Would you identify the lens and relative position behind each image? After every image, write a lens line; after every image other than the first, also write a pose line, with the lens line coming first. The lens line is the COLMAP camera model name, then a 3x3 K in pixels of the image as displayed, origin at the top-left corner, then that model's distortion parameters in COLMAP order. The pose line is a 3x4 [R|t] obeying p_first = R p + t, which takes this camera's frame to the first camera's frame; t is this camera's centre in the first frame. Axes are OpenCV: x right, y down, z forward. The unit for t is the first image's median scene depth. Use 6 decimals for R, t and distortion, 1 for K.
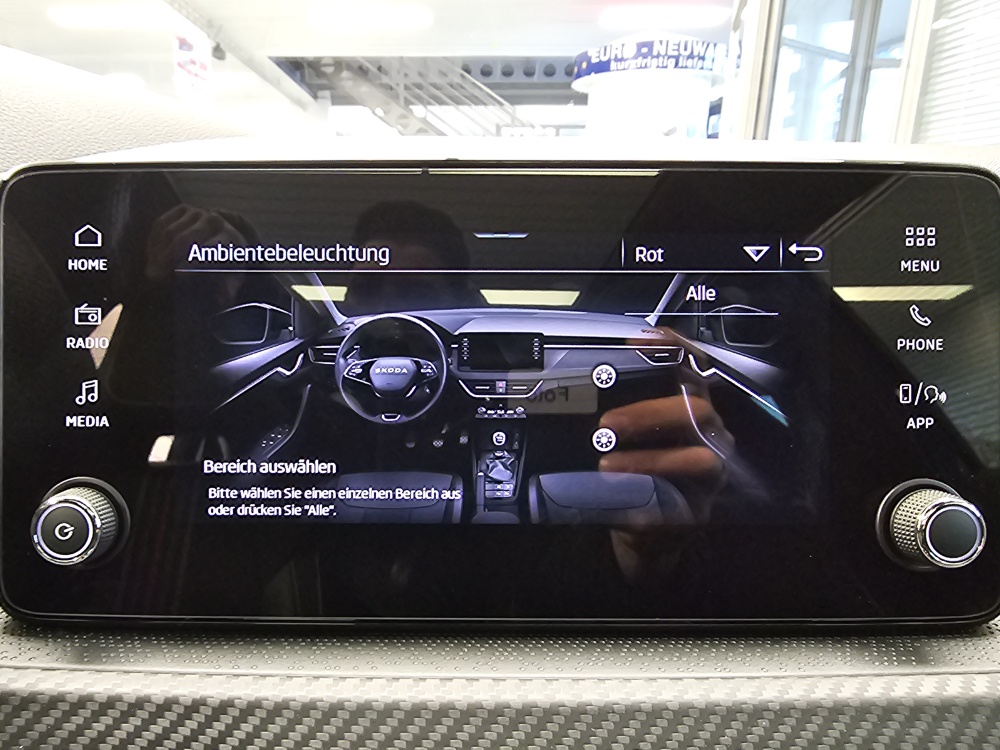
lens RADIAL K [[403.2, 0, 497.3], [0, 403.2, 401.1], [0, 0, 1]] dist [-0.048427, 0.001694]
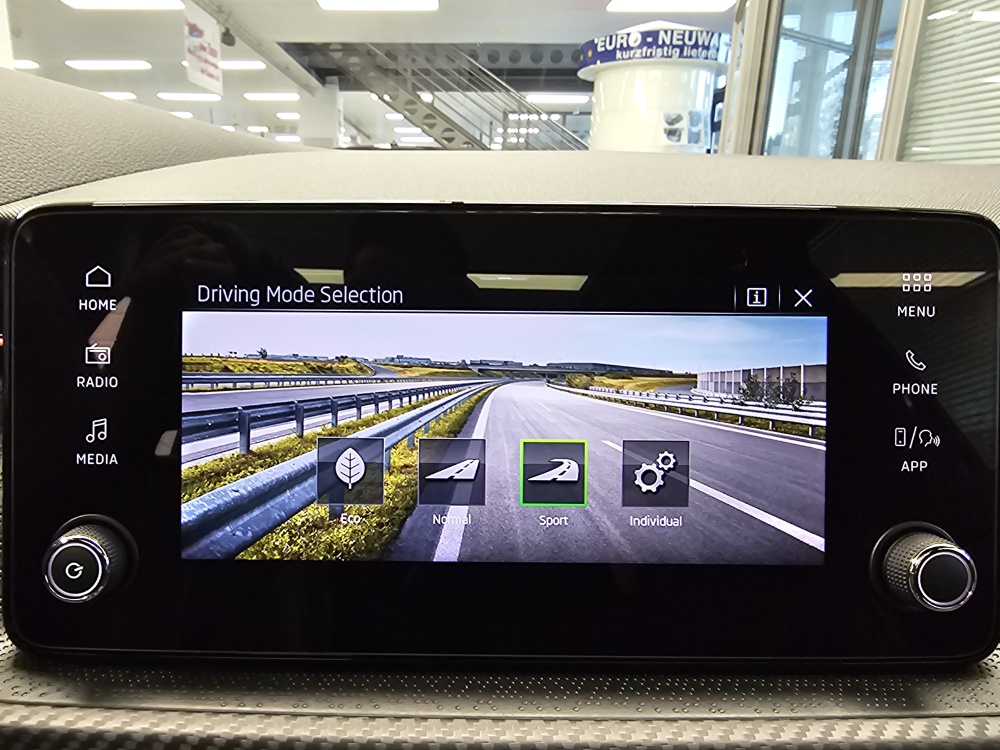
lens RADIAL K [[403.2, 0, 501.9], [0, 403.2, 376.2], [0, 0, 1]] dist [-0.048427, 0.001694]
pose [[0.999971, 0.007597, 0.000511, 0.005176], [-0.007589, 0.999876, -0.013765, -0.160806], [-0.000616, 0.013761, 0.999905, -0.021467]]
